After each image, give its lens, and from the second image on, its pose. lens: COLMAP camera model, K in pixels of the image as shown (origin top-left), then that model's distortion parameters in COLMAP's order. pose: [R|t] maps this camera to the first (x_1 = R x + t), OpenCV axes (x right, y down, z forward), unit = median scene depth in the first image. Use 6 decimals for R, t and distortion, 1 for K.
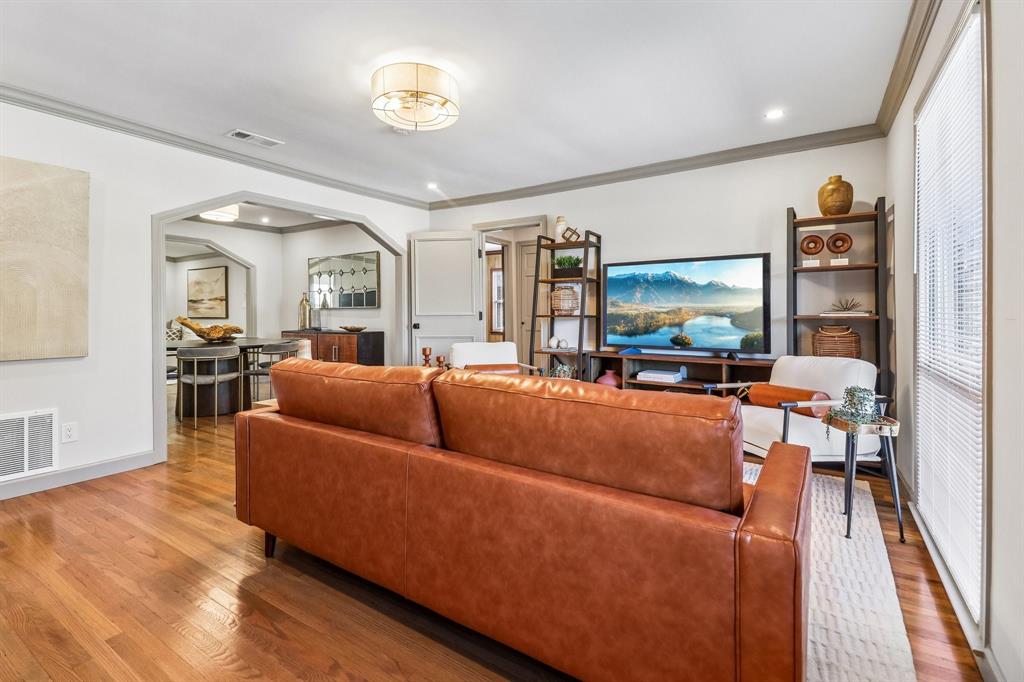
lens RADIAL K [[463.2, 0, 509.4], [0, 463.2, 314.9], [0, 0, 1]] dist [0.059061, -0.026727]
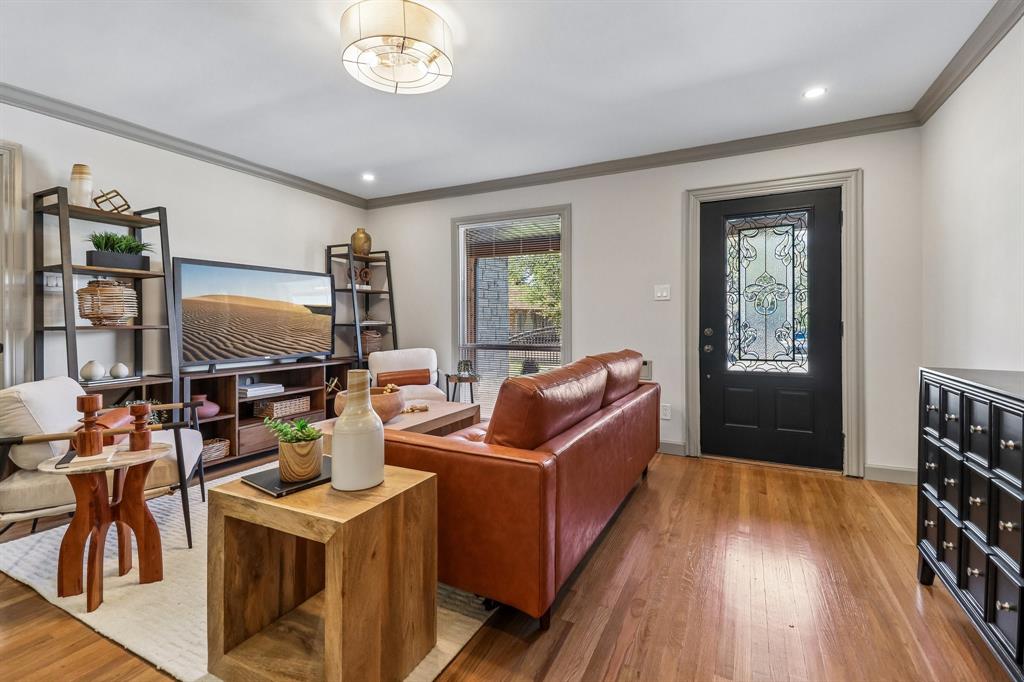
lens RADIAL K [[460.7, 0, 511.1], [0, 460.7, 322.5], [0, 0, 1]] dist [0.057922, -0.027088]
pose [[-0.113513, -0.000178, 0.993536, -0.890757], [0.008519, 0.999963, 0.001152, -0.000659], [-0.993500, 0.008595, -0.113508, 0.796934]]
